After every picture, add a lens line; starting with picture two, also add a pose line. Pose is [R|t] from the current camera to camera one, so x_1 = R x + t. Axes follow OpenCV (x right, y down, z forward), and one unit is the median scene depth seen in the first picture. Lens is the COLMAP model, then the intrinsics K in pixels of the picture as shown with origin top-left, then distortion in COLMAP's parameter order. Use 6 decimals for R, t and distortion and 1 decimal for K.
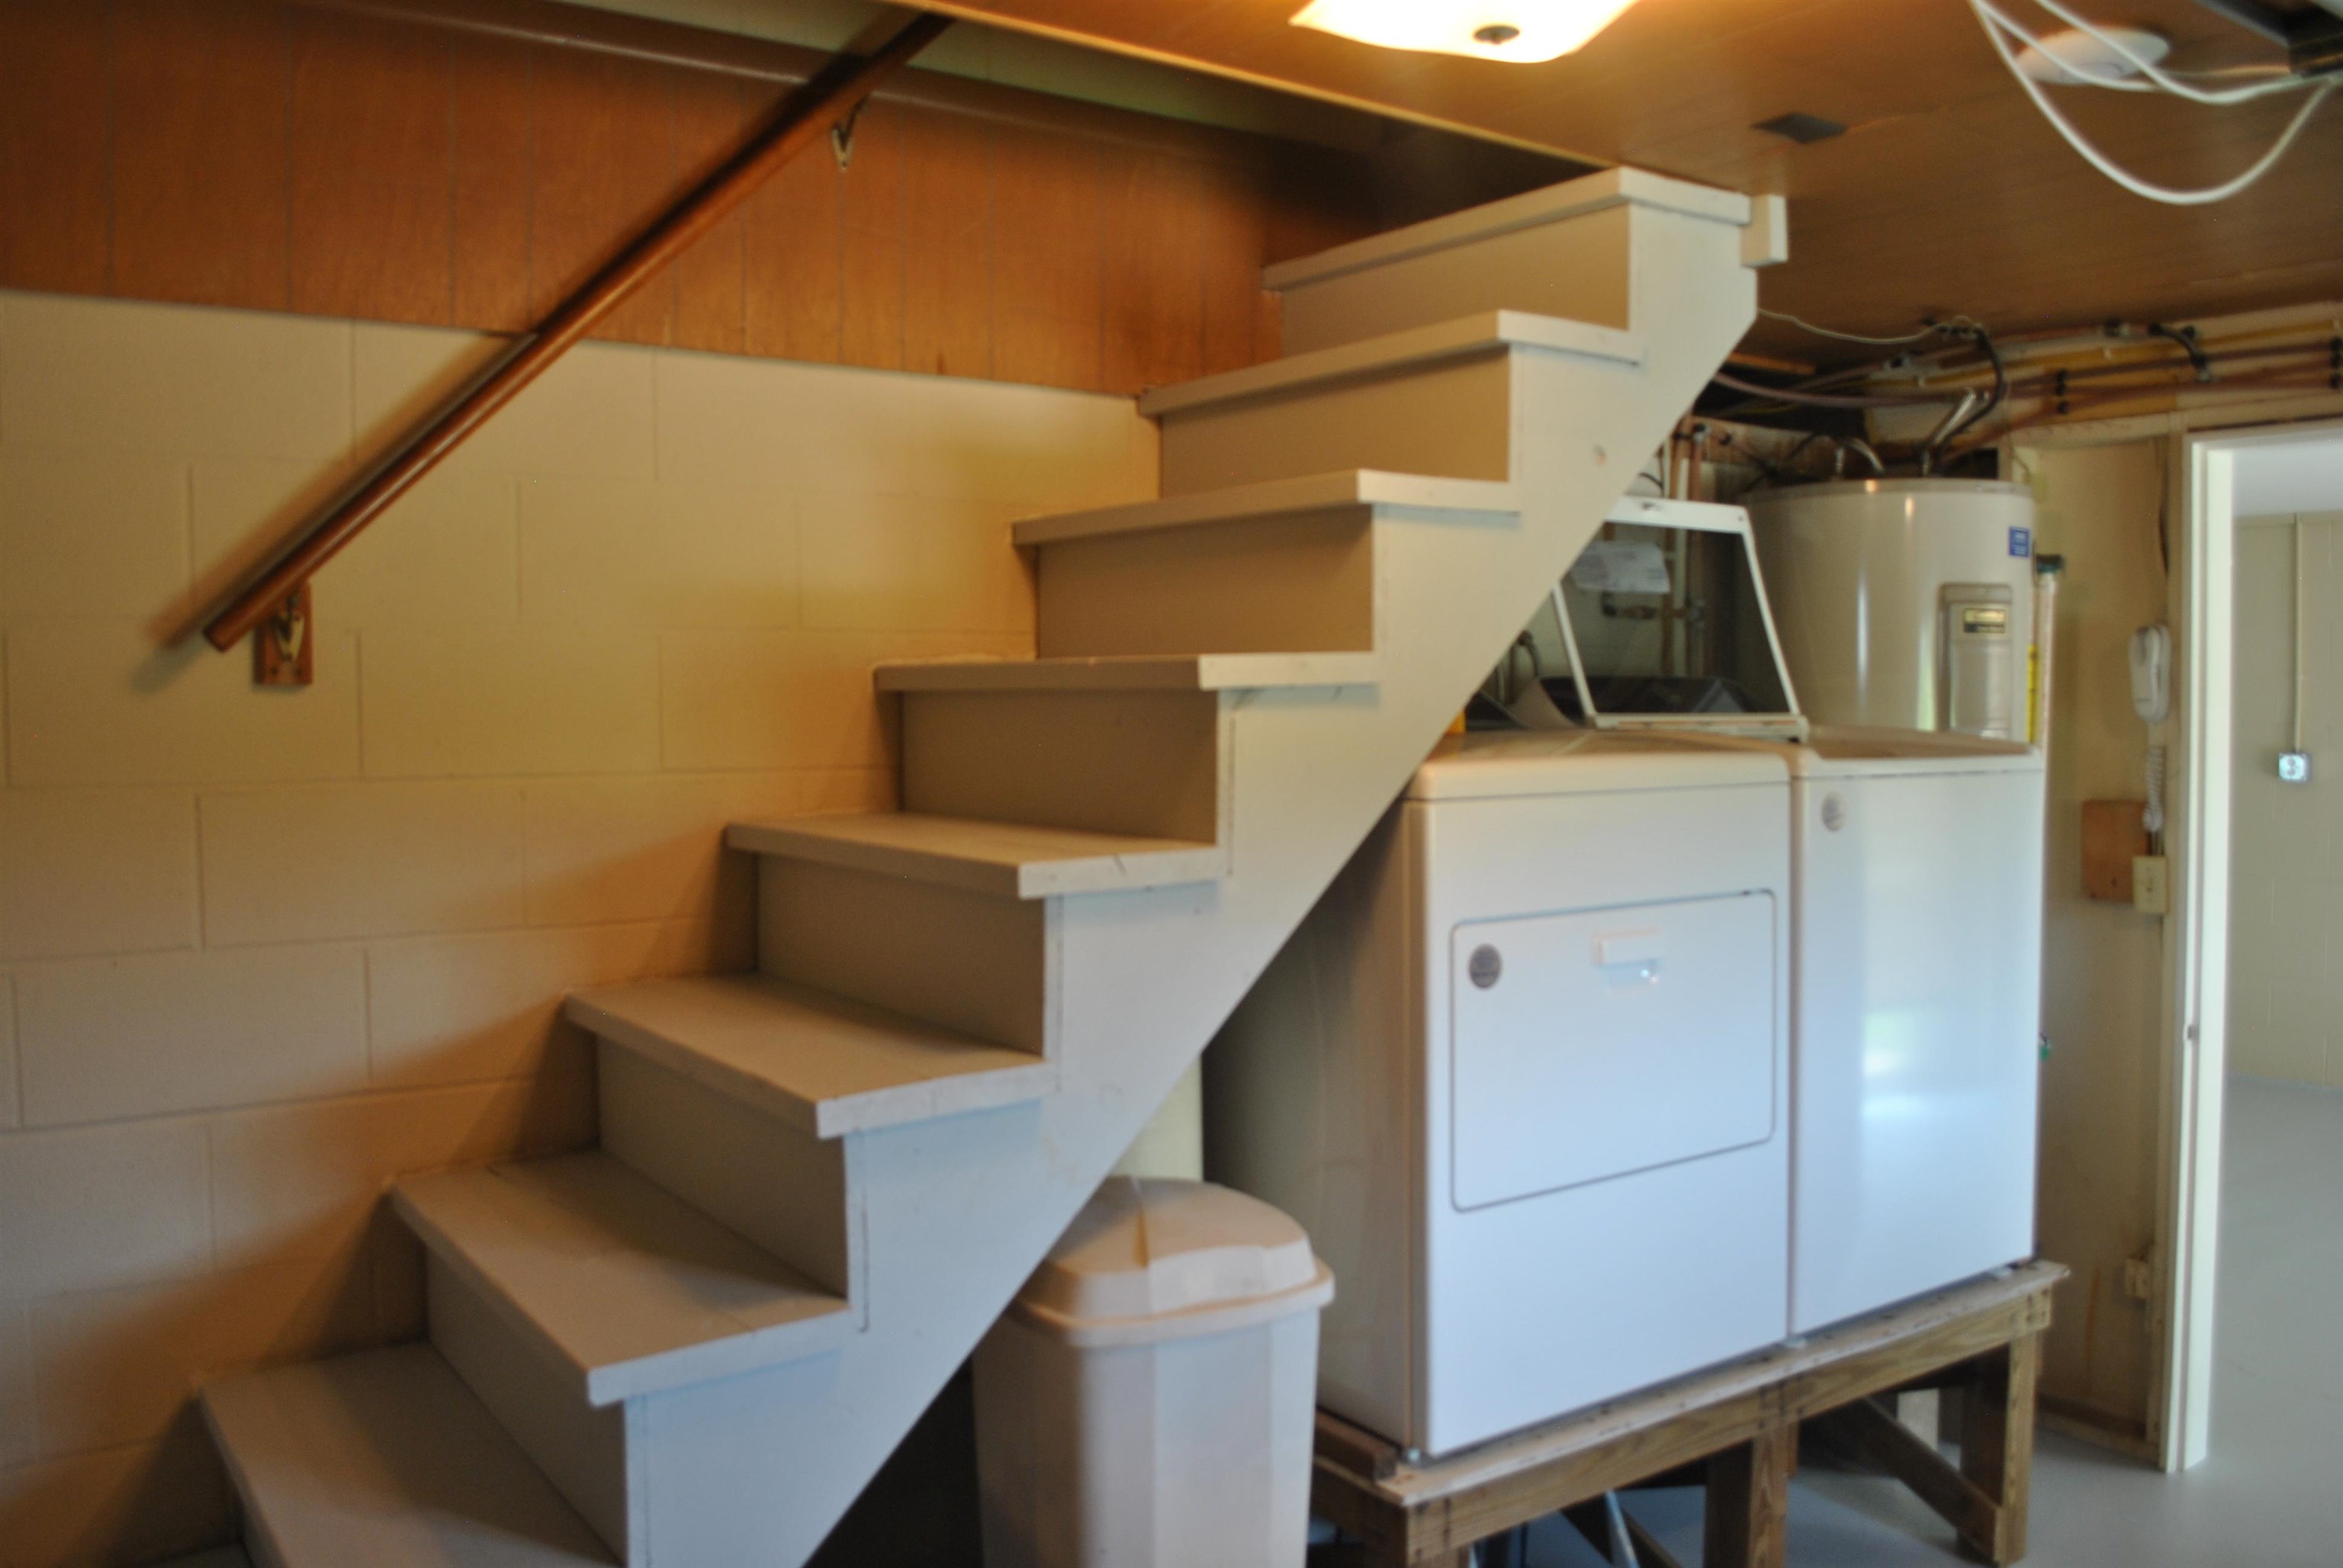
lens RADIAL K [[1860.4, 0, 1180.2], [0, 1860.4, 783.8], [0, 0, 1]] dist [-0.079237, 0.012027]
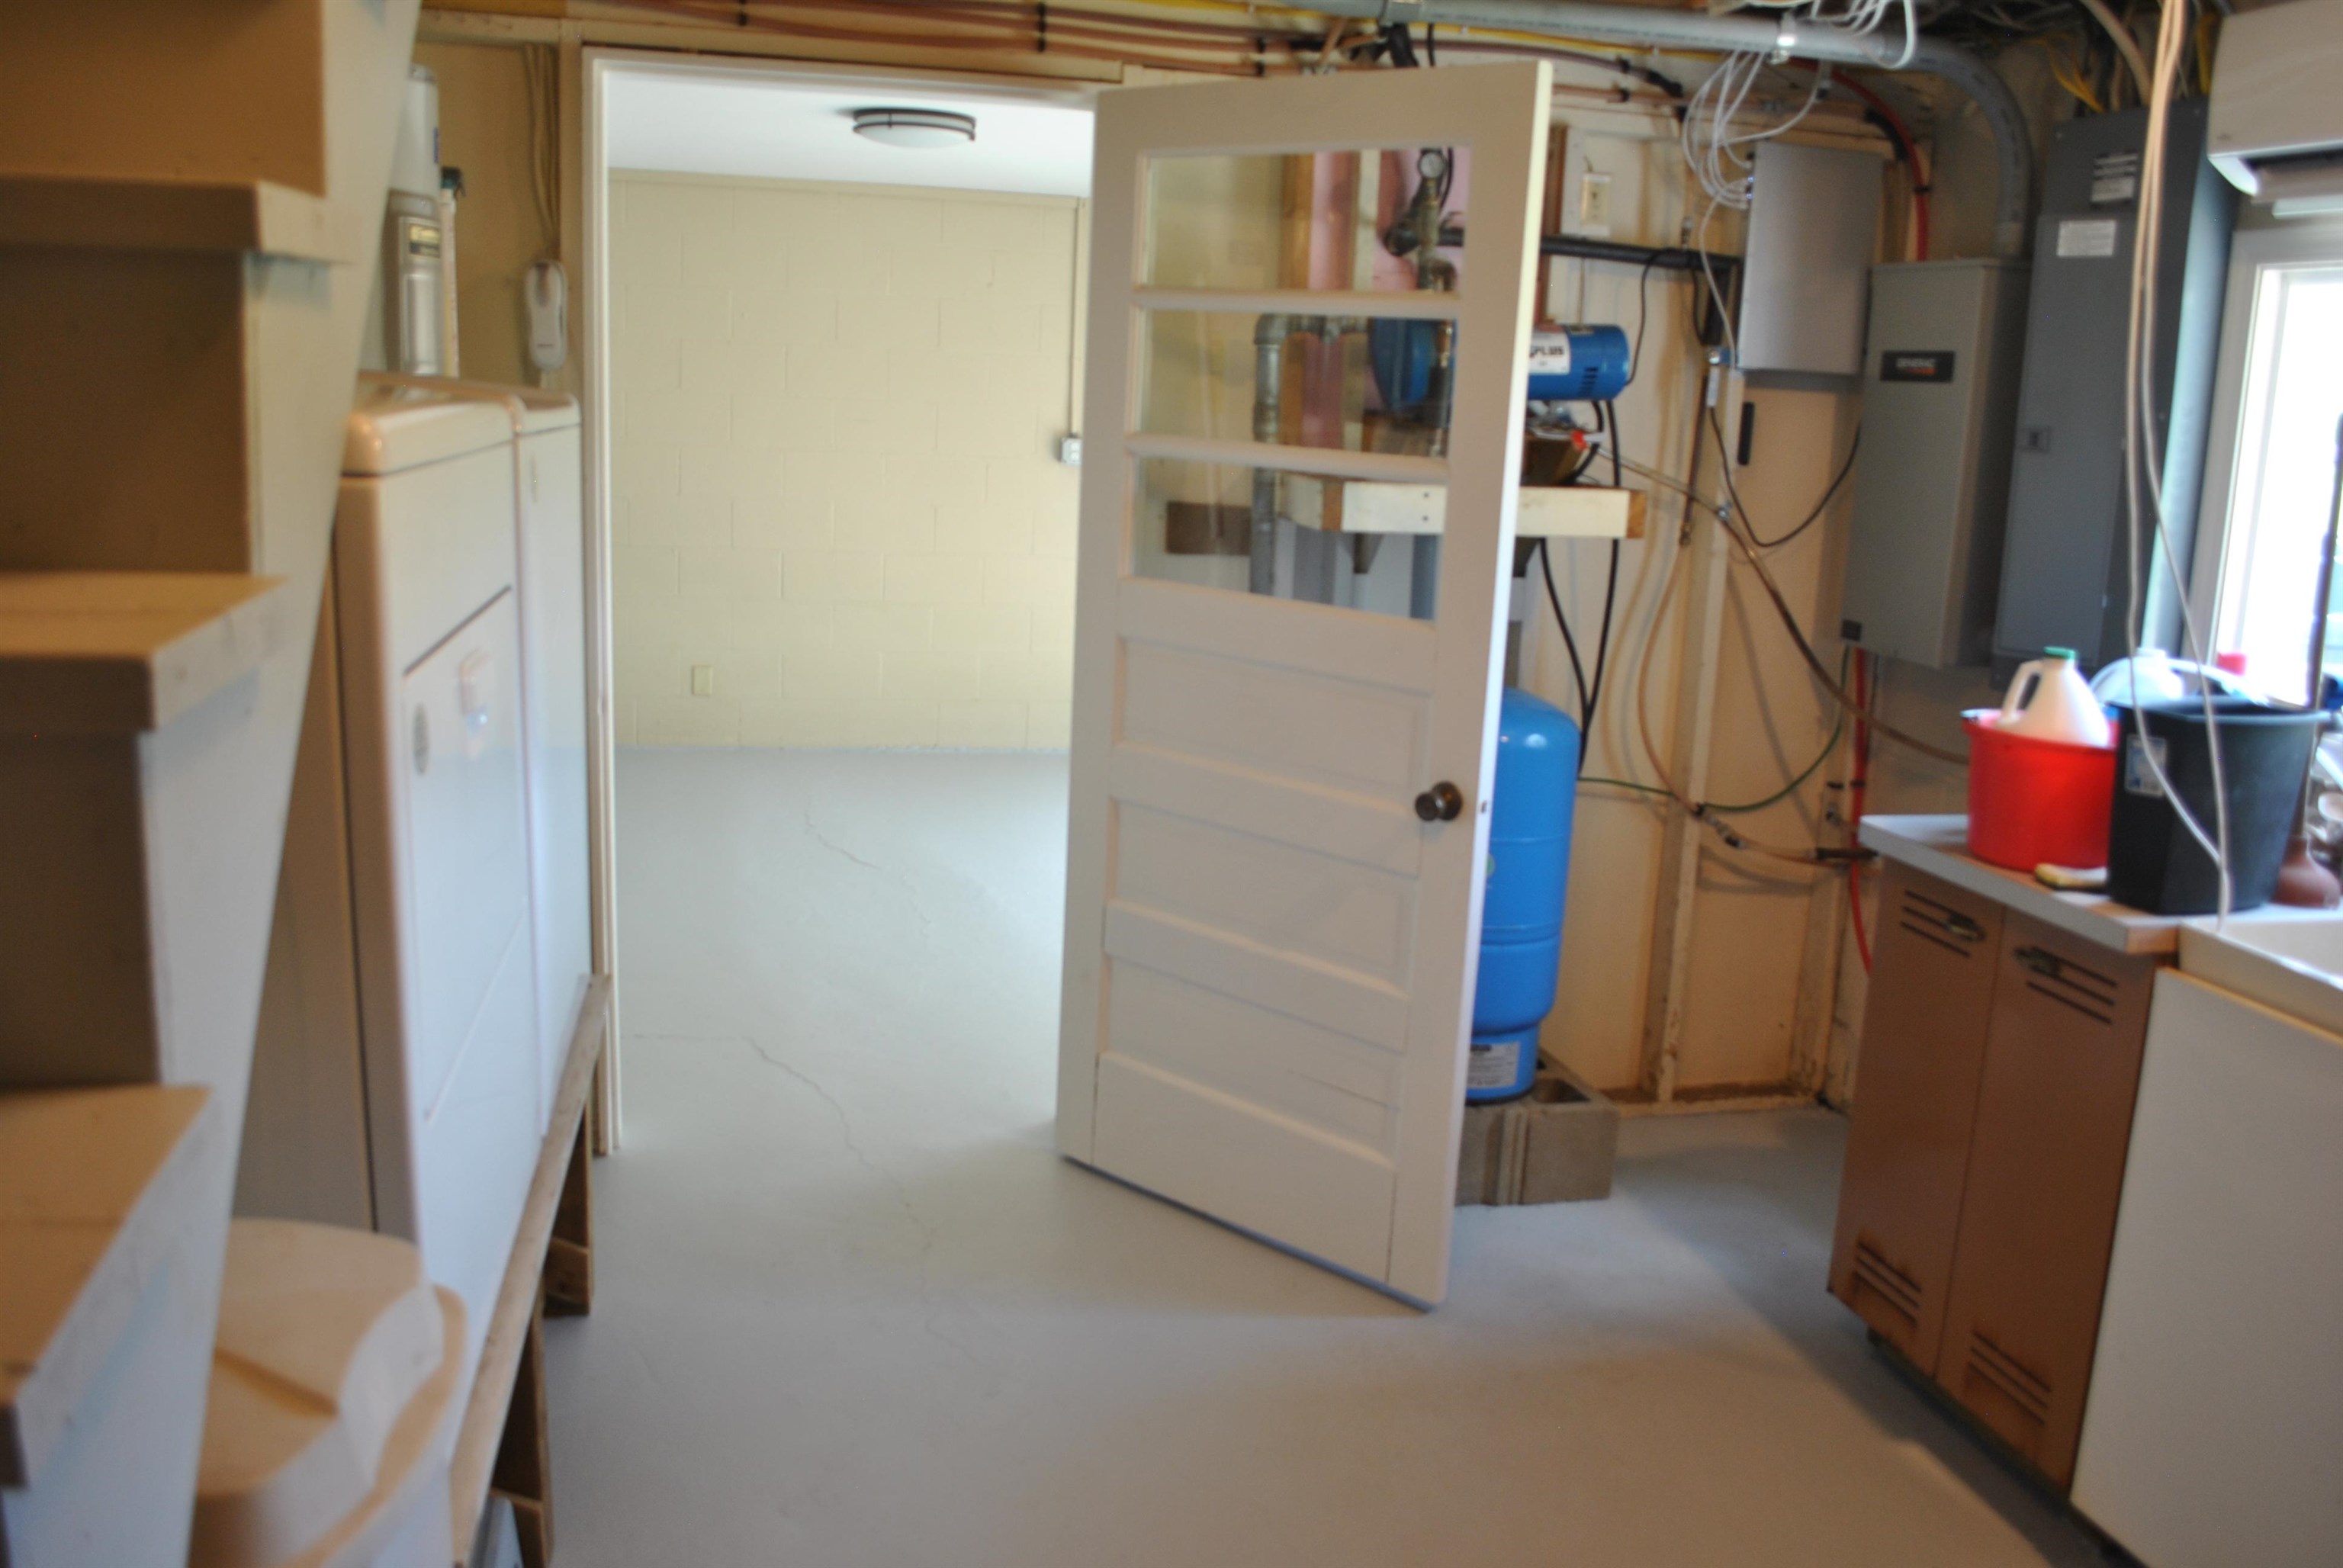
lens RADIAL K [[1860.4, 0, 1178.1], [0, 1860.4, 771.5], [0, 0, 1]] dist [-0.079237, 0.012027]
pose [[0.384729, -0.163241, 0.908480, -0.222113], [-0.007554, 0.983647, 0.179947, -0.004525], [-0.922999, -0.076094, 0.377205, 0.378140]]
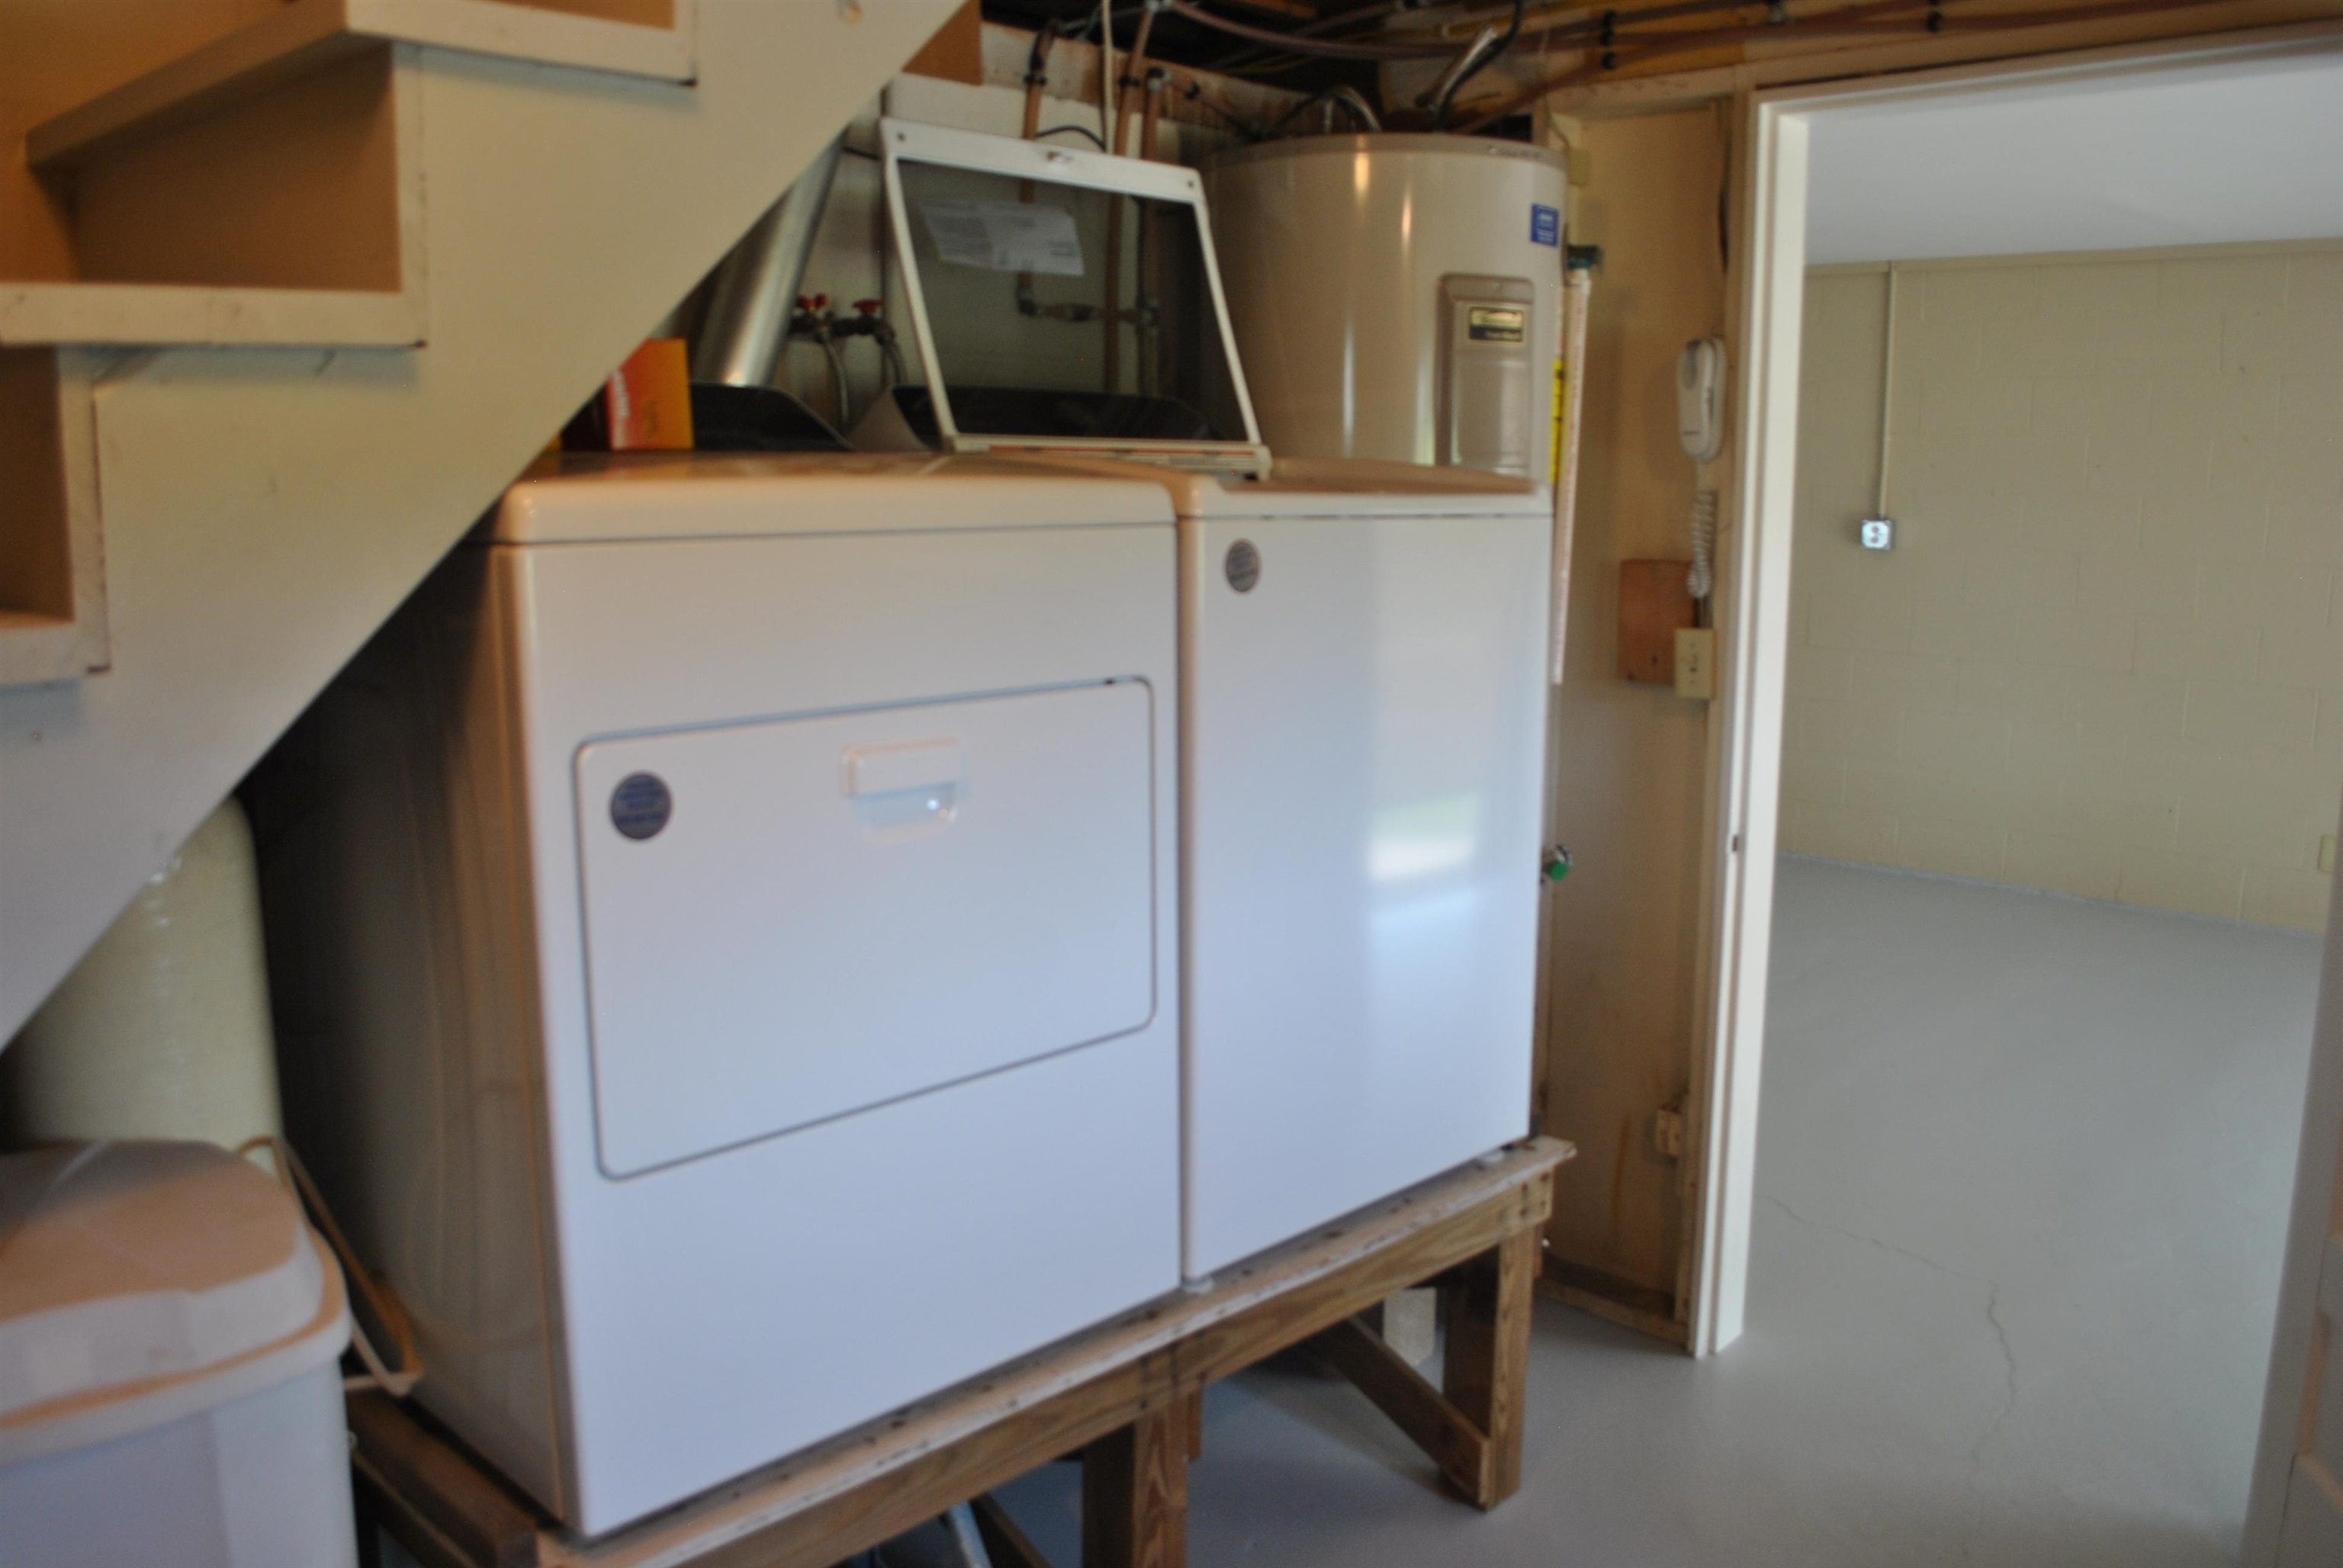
lens RADIAL K [[1860.4, 0, 1170.7], [0, 1860.4, 786.3], [0, 0, 1]] dist [-0.079237, 0.012027]
pose [[0.983079, -0.021883, 0.181869, 0.164079], [-0.000523, 0.992500, 0.122246, 0.010108], [-0.183180, -0.120273, 0.975694, 0.249168]]
